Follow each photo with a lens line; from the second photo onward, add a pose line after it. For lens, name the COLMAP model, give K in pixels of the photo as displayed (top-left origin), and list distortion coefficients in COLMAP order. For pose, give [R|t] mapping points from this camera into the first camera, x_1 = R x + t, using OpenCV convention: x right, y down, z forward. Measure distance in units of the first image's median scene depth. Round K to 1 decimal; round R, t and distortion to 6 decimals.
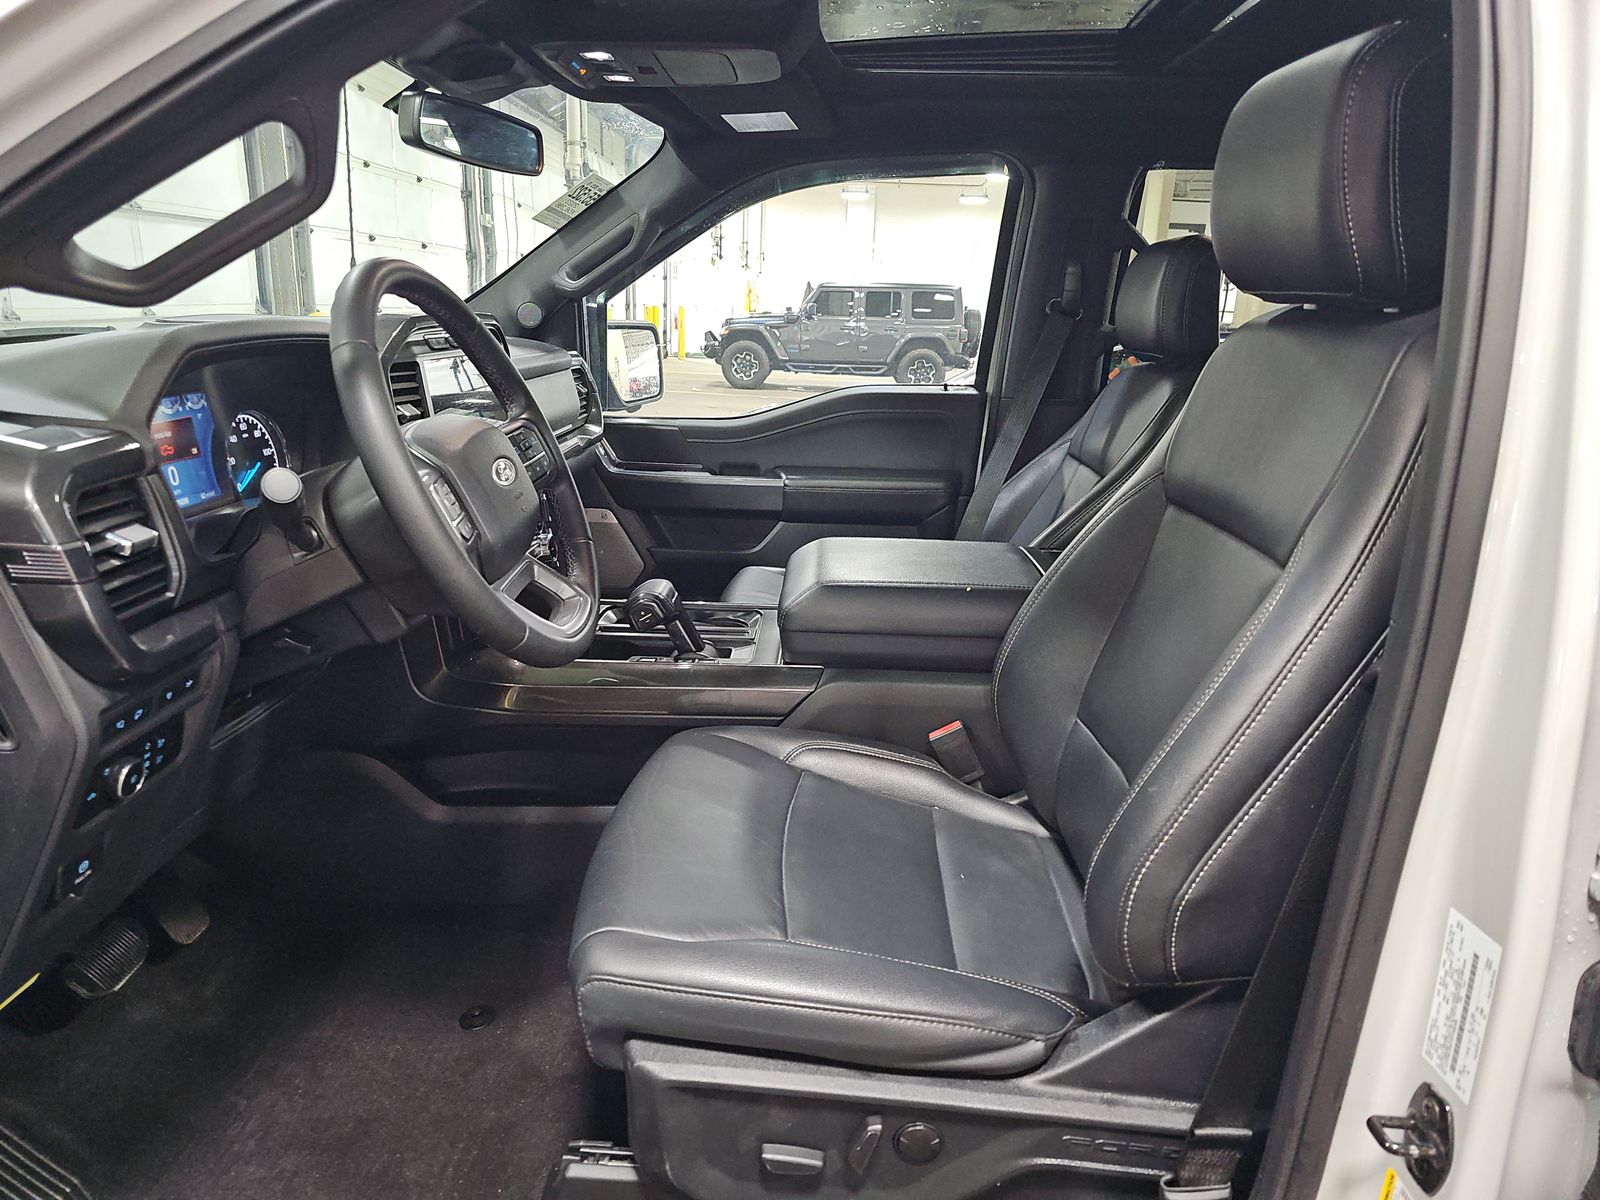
lens RADIAL K [[1086.4, 0, 800.0], [0, 1086.4, 600.0], [0, 0, 1]] dist [0.000322, -0.000020]
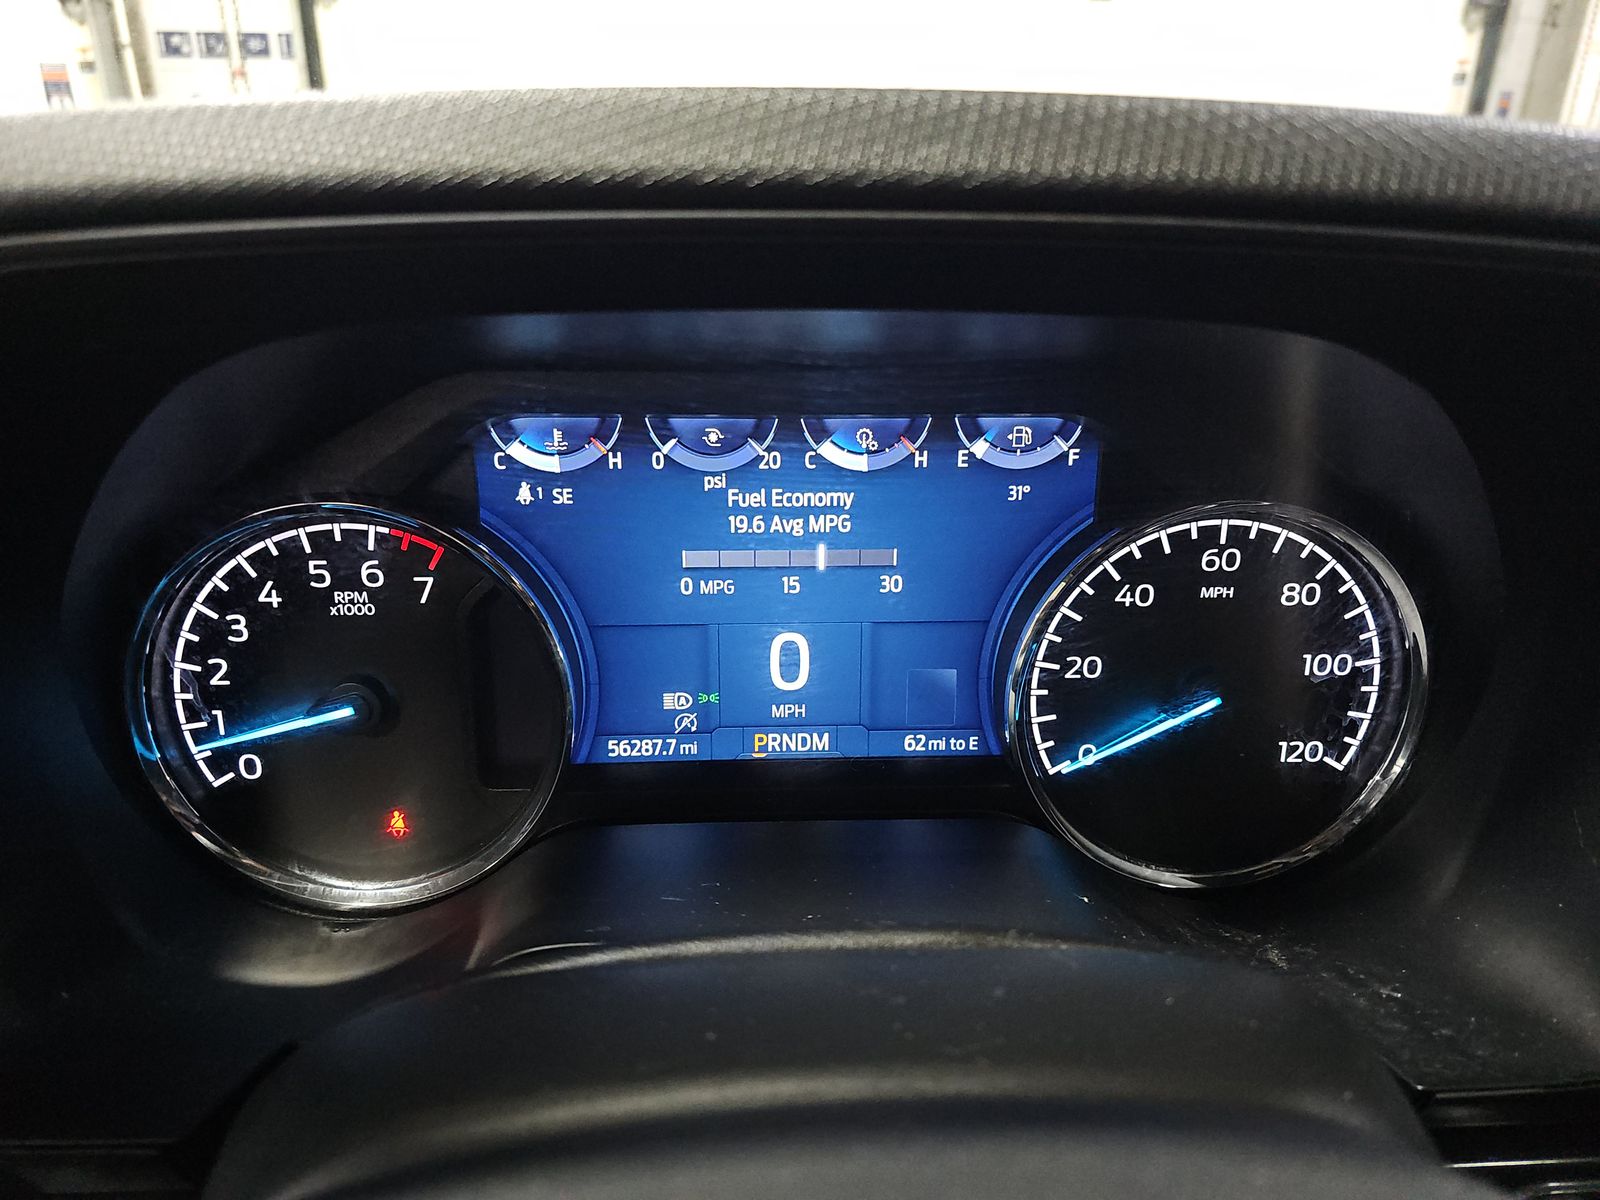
lens RADIAL K [[1056.6, 0, 800.0], [0, 1056.6, 600.0], [0, 0, 1]] dist [0.000667, 0.000055]
pose [[0.090697, 0.320045, -0.943051, -0.282407], [-0.283712, 0.916017, 0.283584, -0.206703], [0.954611, 0.241834, 0.173881, 0.902477]]
